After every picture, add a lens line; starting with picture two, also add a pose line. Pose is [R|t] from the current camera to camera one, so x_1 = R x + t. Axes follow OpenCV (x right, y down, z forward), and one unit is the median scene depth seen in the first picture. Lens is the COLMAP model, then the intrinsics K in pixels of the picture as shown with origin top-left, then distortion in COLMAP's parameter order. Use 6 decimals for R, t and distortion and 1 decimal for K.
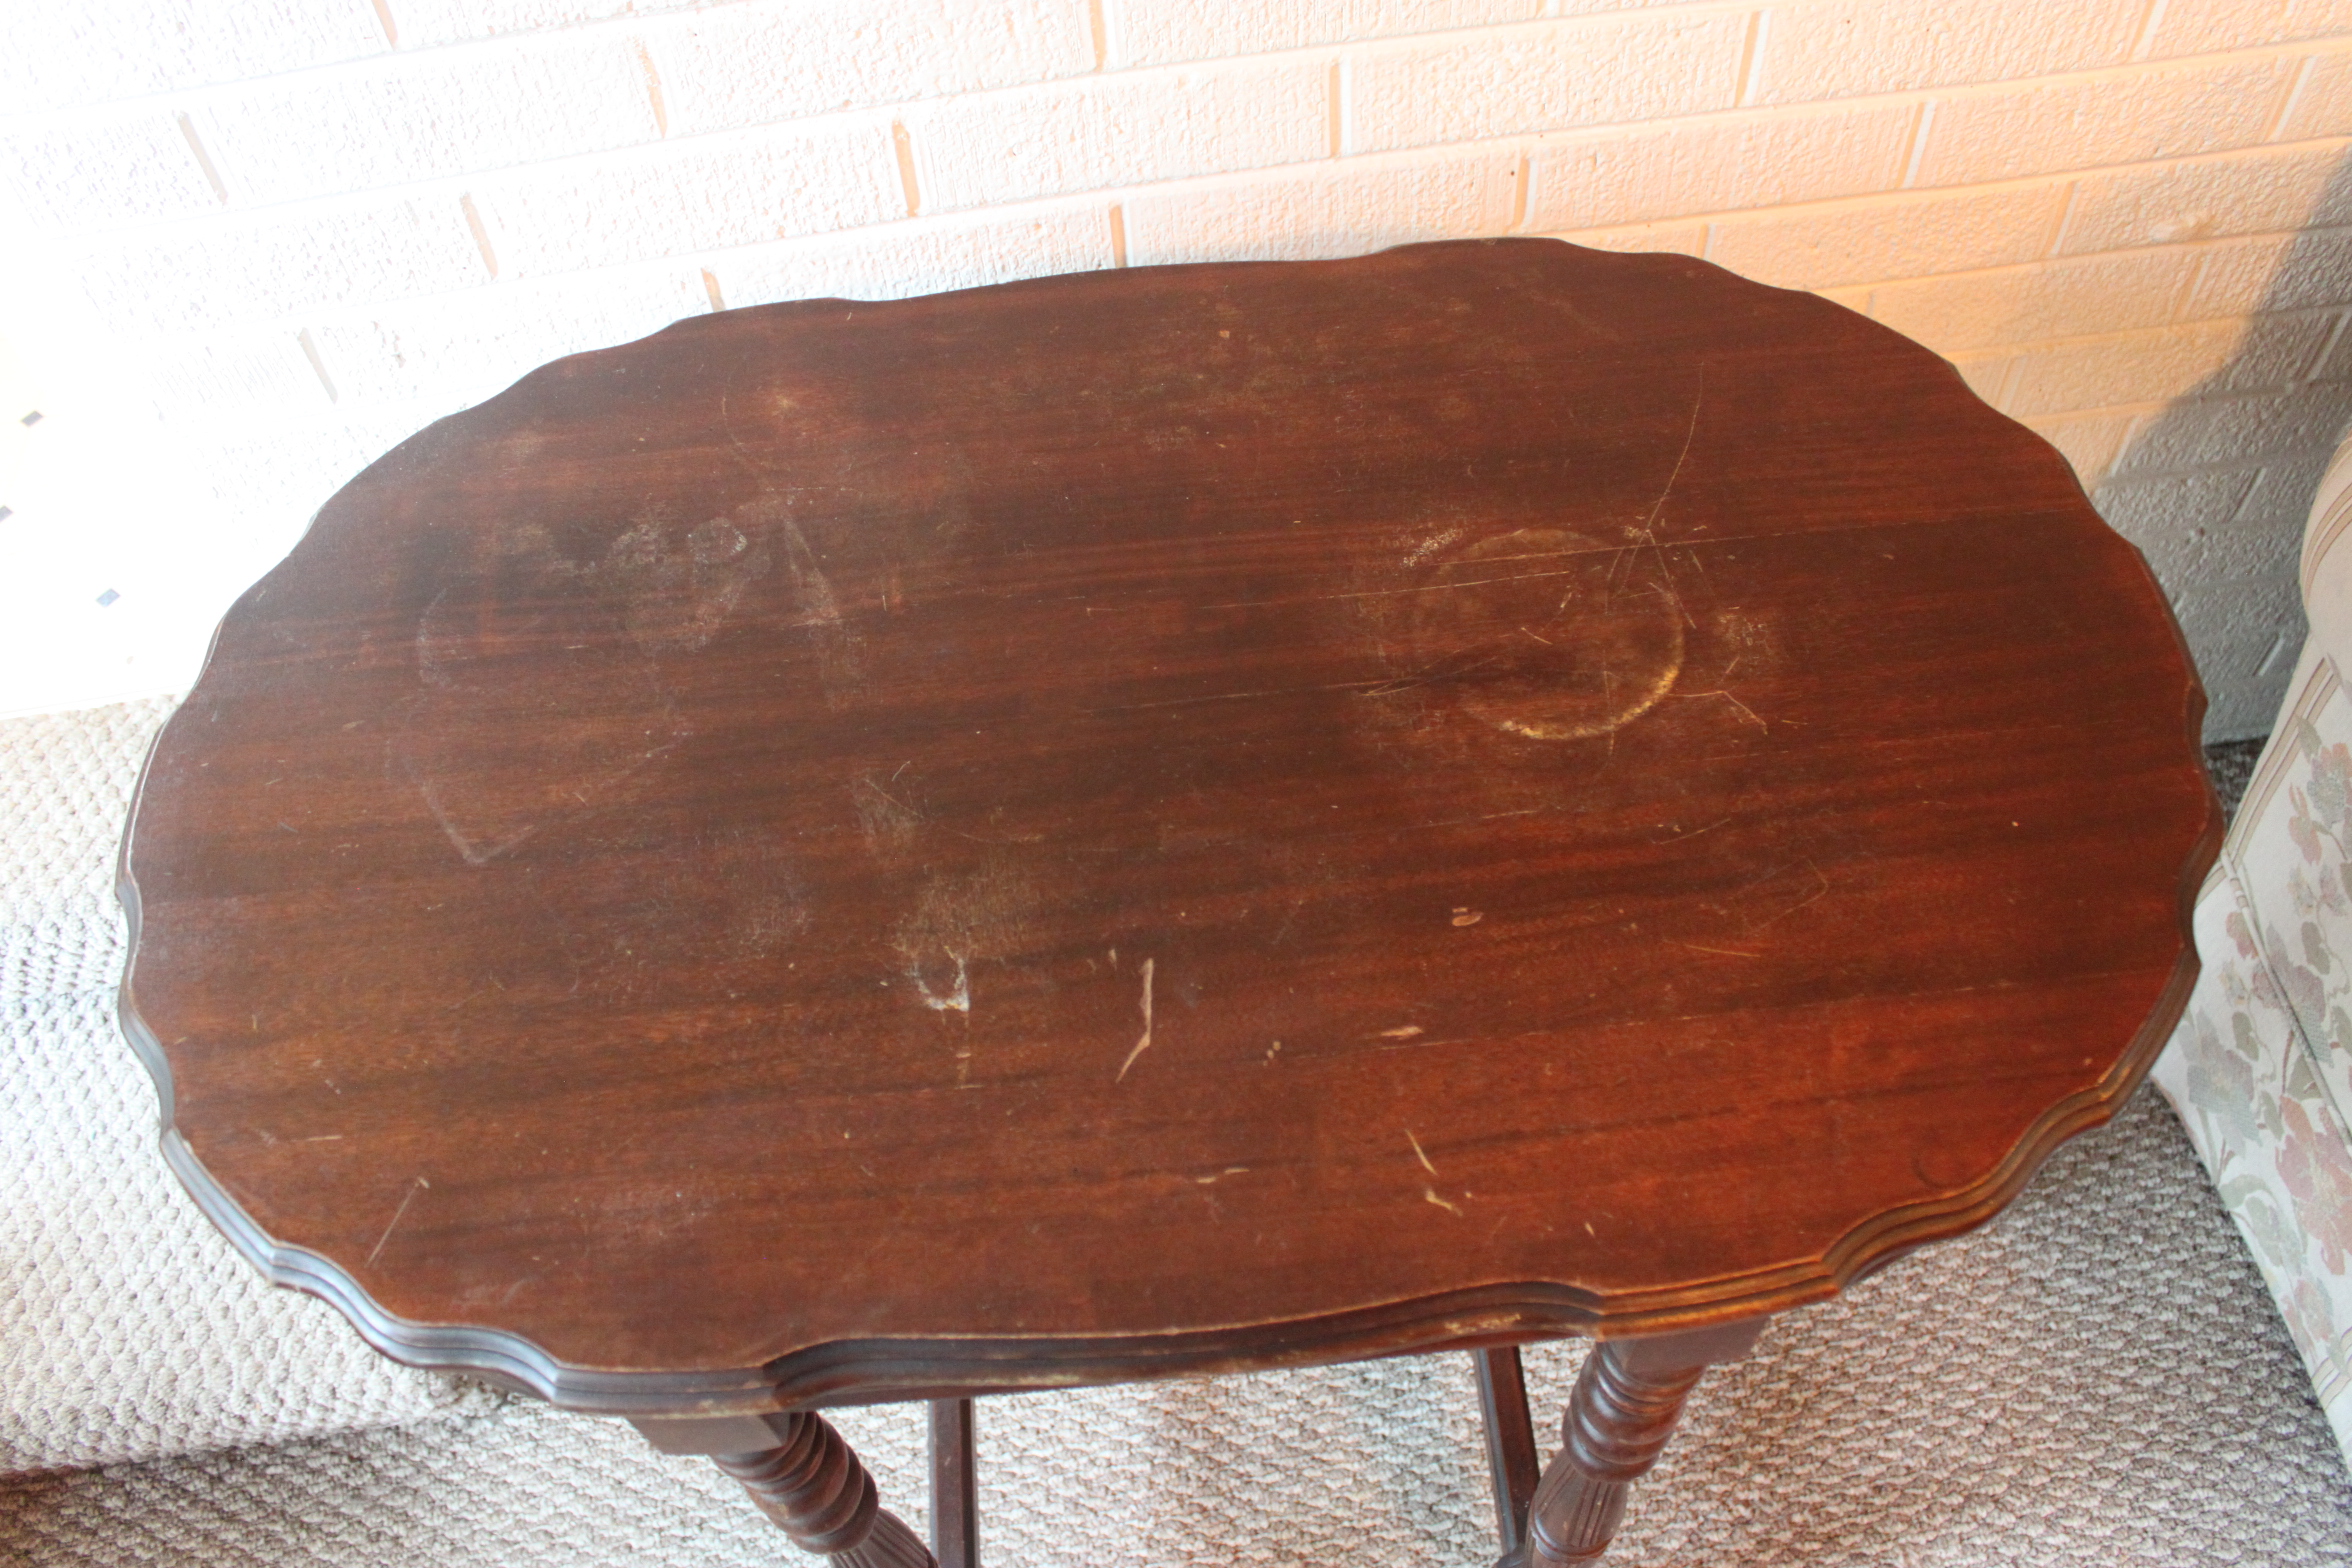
lens RADIAL K [[1981.8, 0, 1181.0], [0, 1981.8, 788.0], [0, 0, 1]] dist [-0.156442, 0.126764]
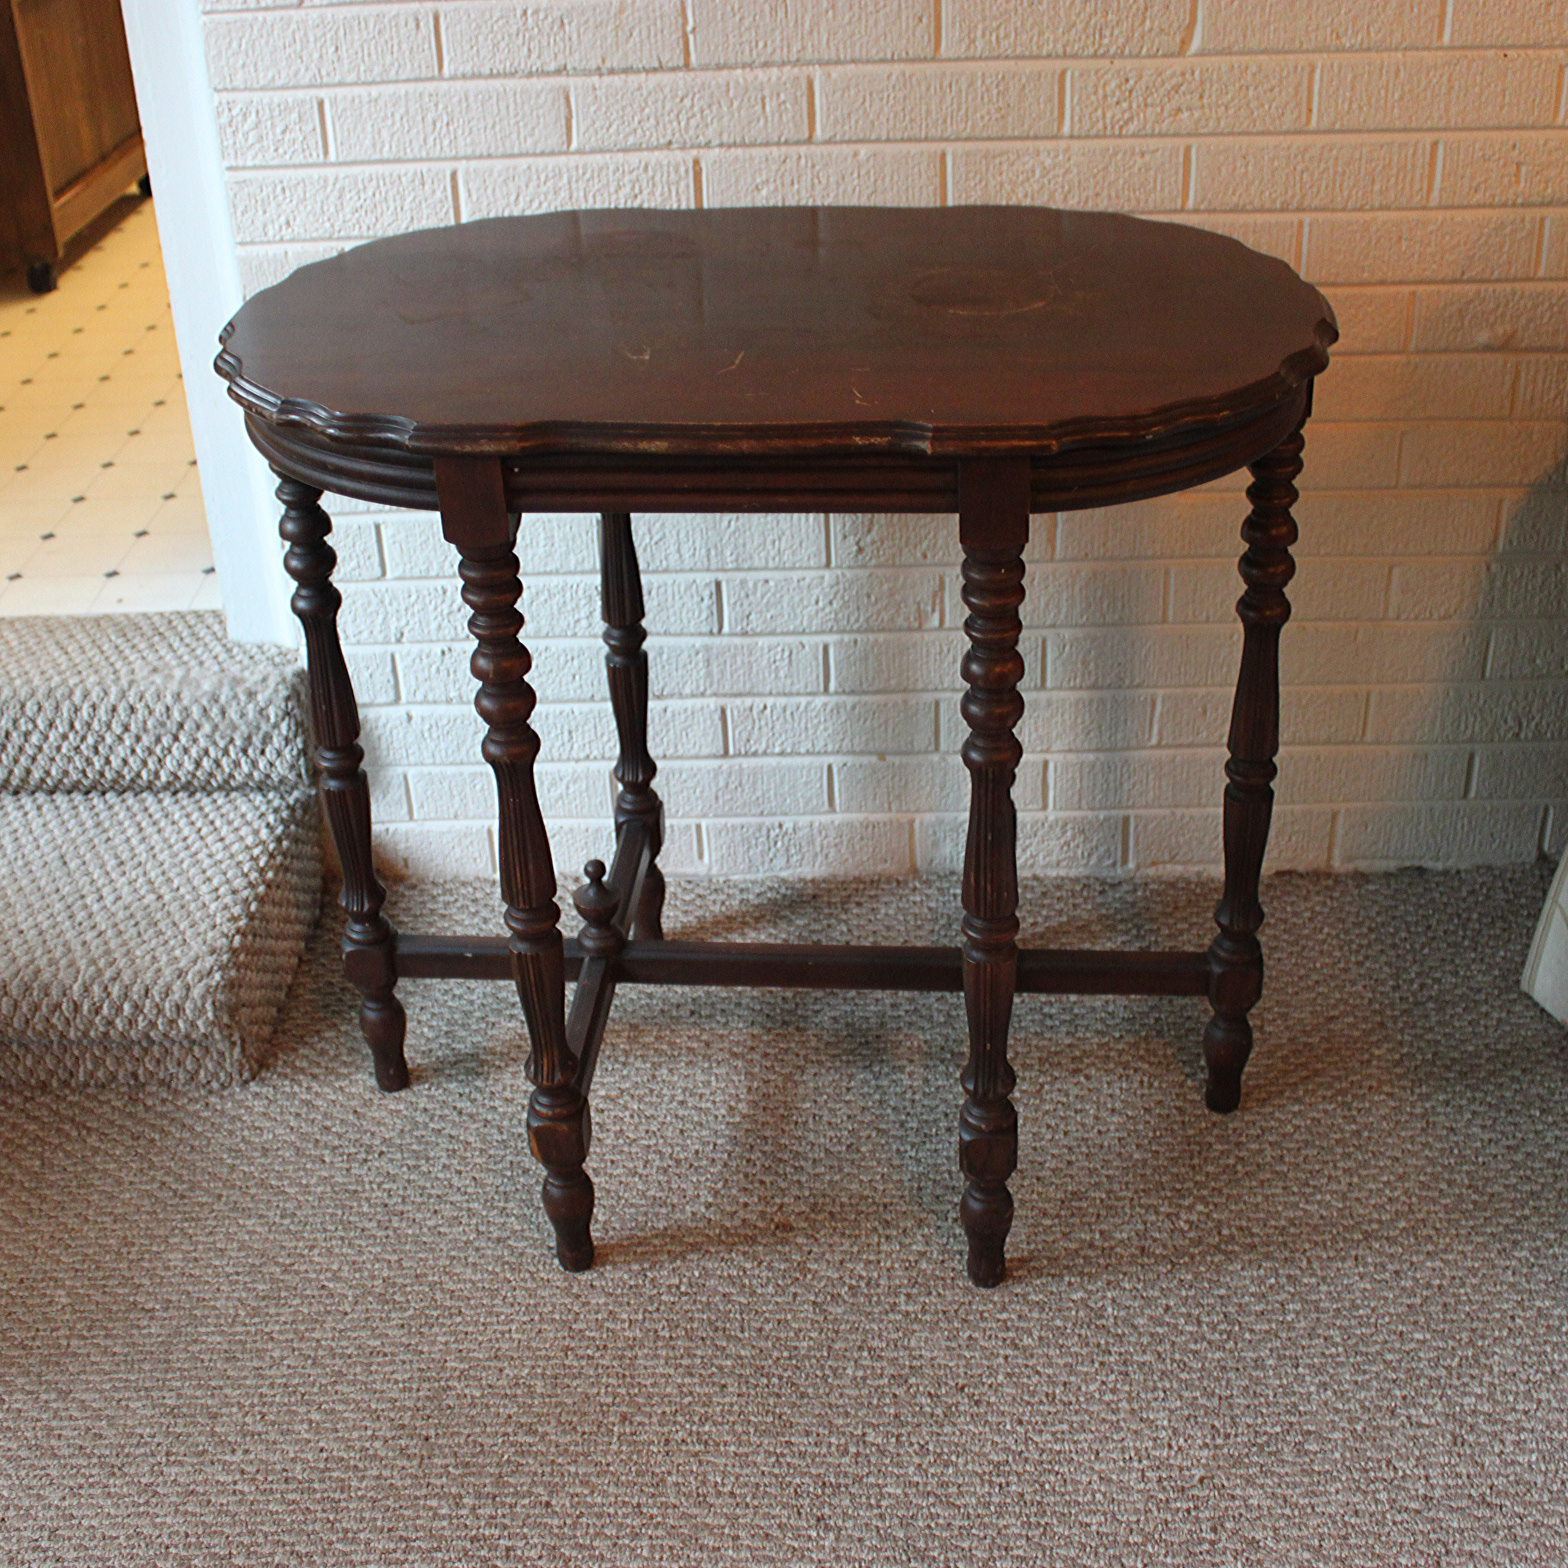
lens RADIAL K [[2161.2, 0, 774.5], [0, 2161.2, 776.1], [0, 0, 1]] dist [-0.132257, 0.000000]
pose [[0.985654, 0.103227, -0.133527, 0.181916], [-0.149298, 0.902241, -0.404563, 0.703773], [0.078711, 0.418694, 0.904710, -0.398823]]
